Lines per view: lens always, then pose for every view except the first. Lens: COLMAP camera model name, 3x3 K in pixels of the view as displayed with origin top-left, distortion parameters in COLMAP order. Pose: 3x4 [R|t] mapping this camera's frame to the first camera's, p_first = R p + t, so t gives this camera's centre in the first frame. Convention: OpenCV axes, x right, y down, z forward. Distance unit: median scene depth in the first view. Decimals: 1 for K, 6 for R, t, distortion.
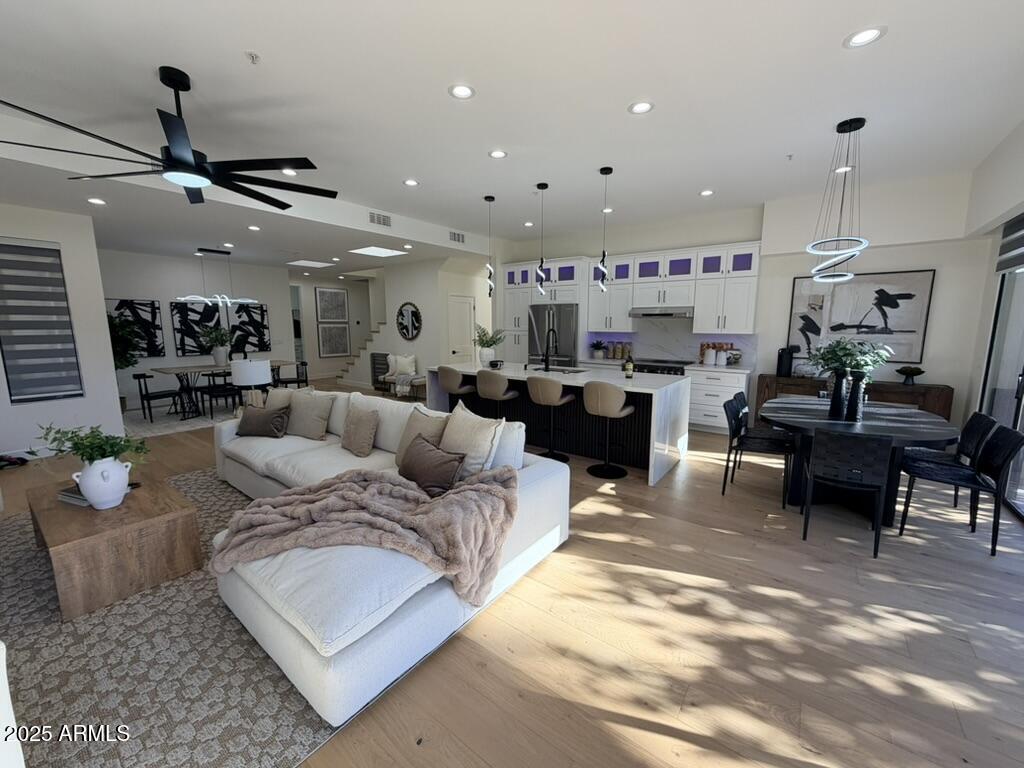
lens RADIAL K [[407.1, 0, 511.1], [0, 407.1, 386.0], [0, 0, 1]] dist [-0.000906, 0.000105]
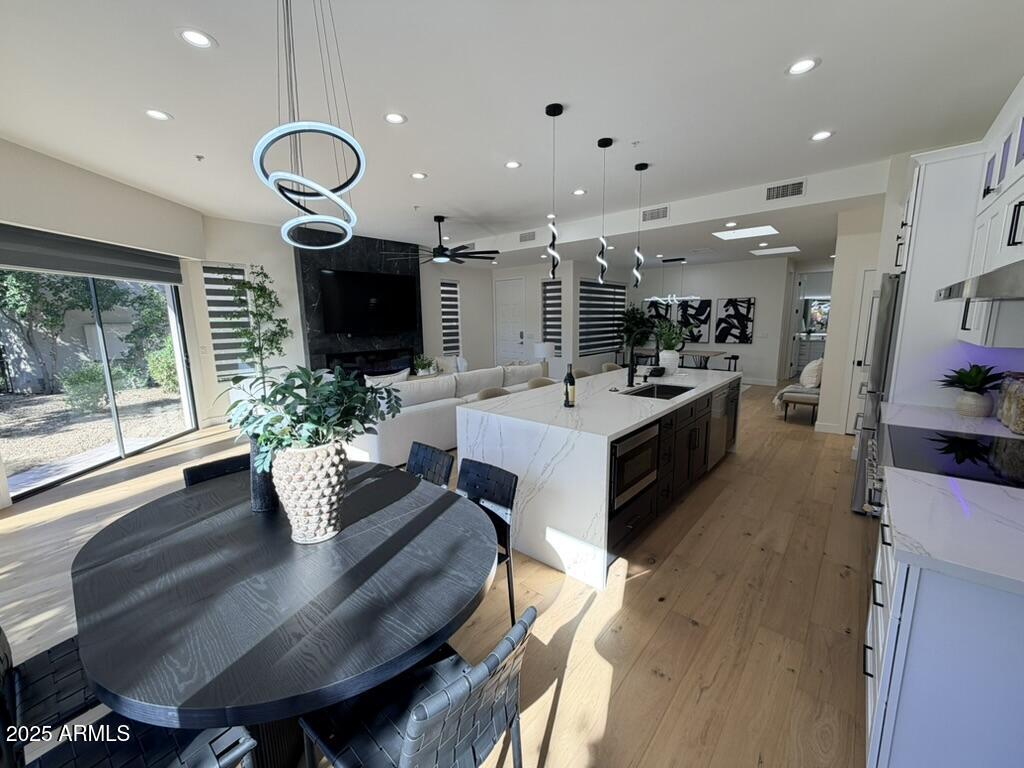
lens RADIAL K [[407.1, 0, 512.4], [0, 407.1, 383.9], [0, 0, 1]] dist [-0.000906, 0.000105]
pose [[-0.064813, 0.161812, -0.984691, 0.474212], [-0.141387, 0.975322, 0.169579, -0.078622], [0.987830, 0.150213, -0.040336, 0.485364]]
